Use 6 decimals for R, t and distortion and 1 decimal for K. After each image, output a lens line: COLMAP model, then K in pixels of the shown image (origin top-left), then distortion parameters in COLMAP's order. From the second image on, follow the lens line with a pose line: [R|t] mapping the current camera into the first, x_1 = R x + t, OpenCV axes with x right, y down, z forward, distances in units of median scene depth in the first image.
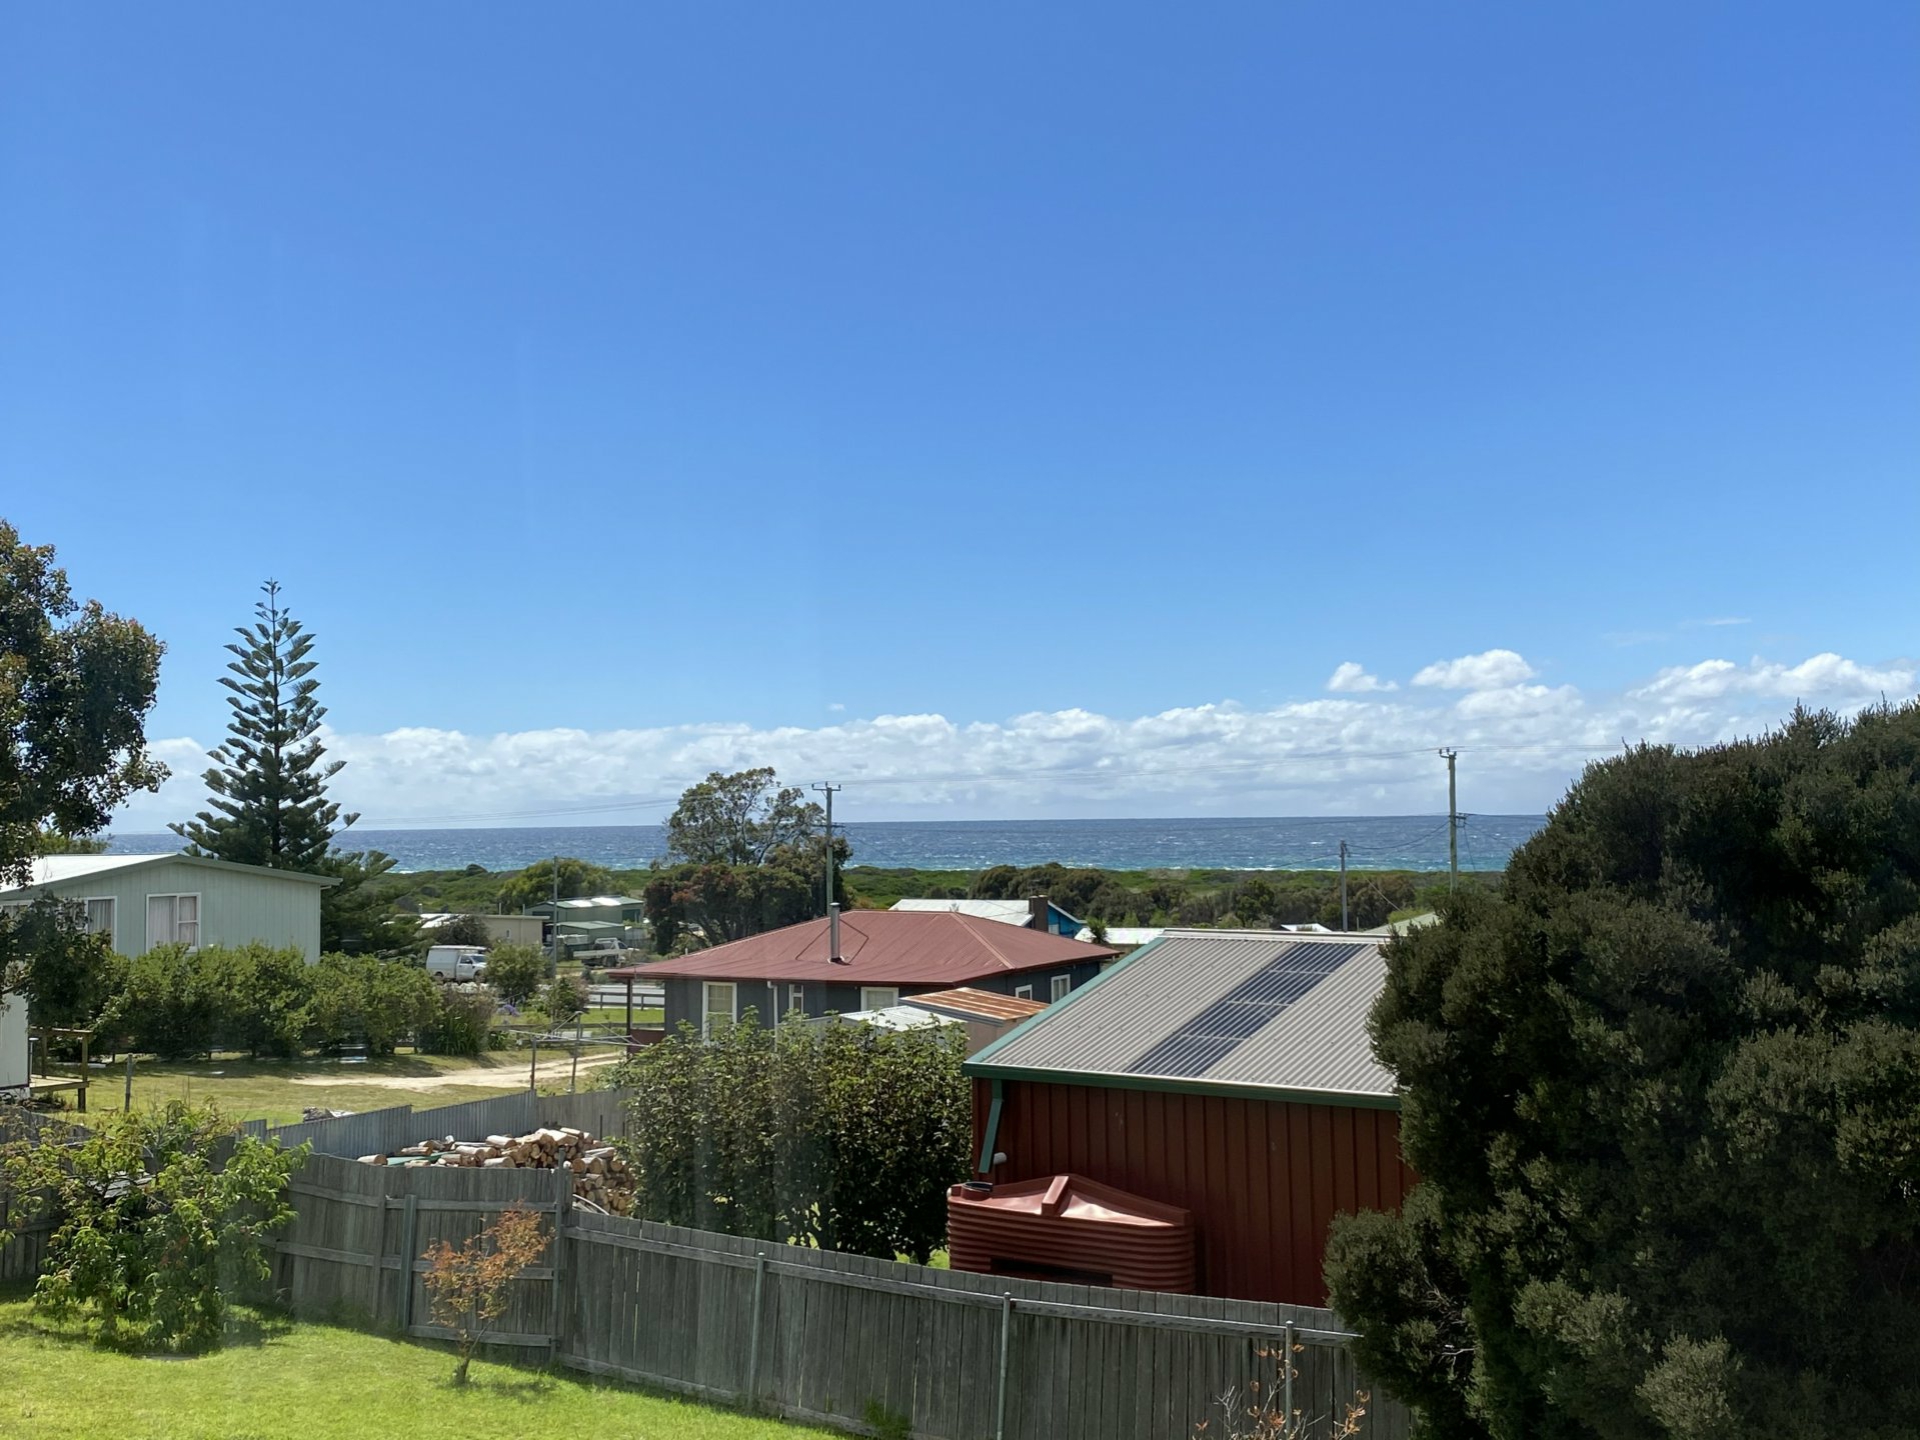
lens RADIAL K [[2006.5, 0, 969.7], [0, 2006.5, 710.5], [0, 0, 1]] dist [0.015226, 0.000000]
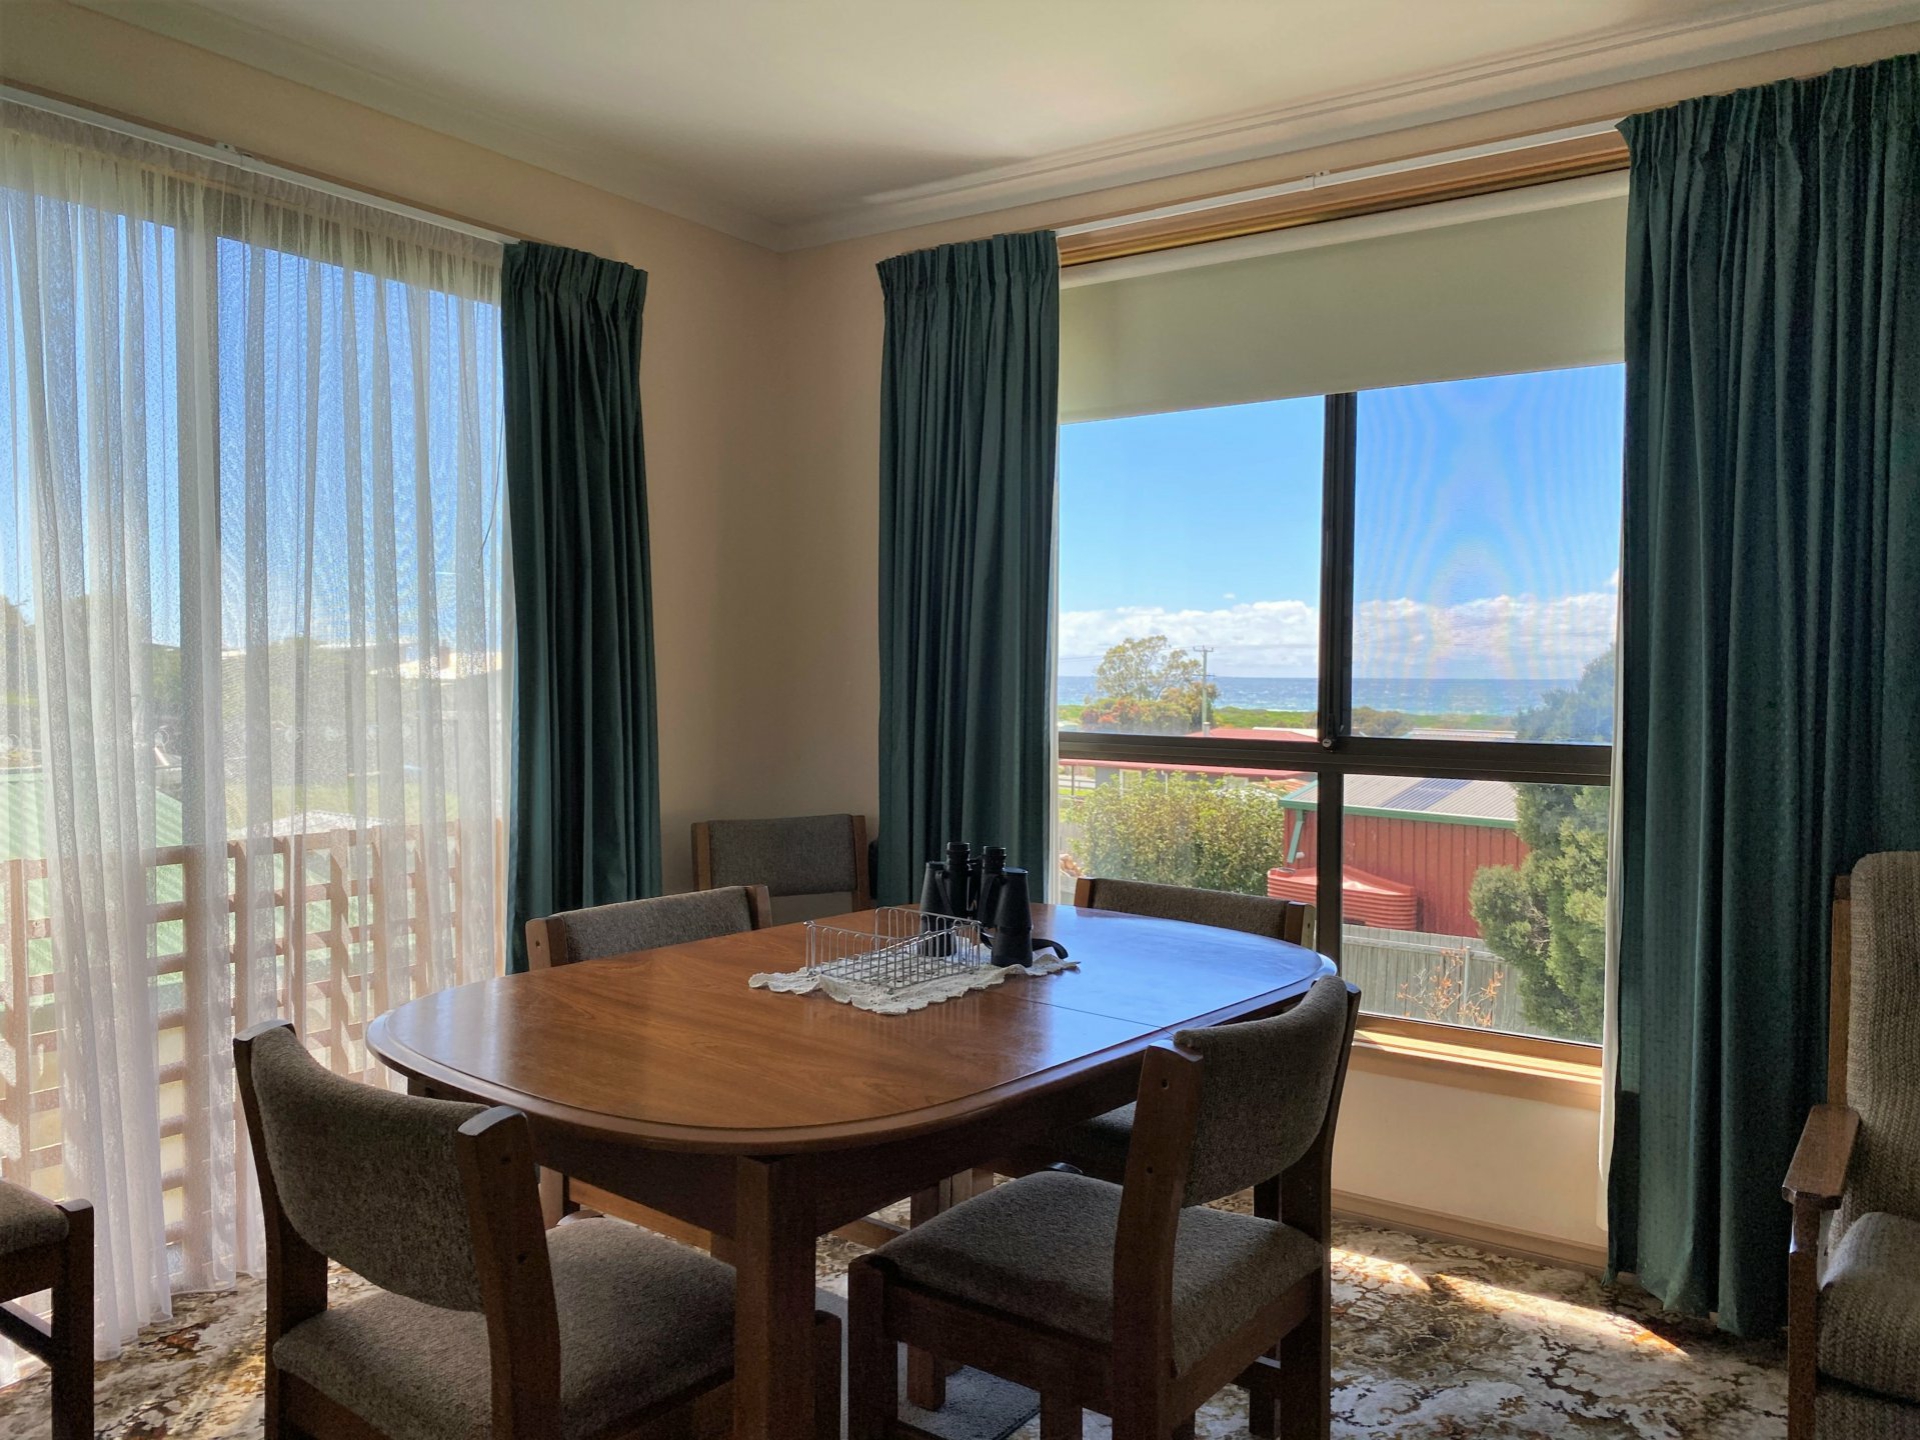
lens RADIAL K [[1457.3, 0, 955.5], [0, 1457.3, 724.9], [0, 0, 1]] dist [0.025115, -0.002058]
pose [[0.971007, 0.023581, -0.237887, 0.026413], [-0.003049, 0.996263, 0.086312, 0.008903], [0.239034, -0.083084, 0.967450, -0.285467]]
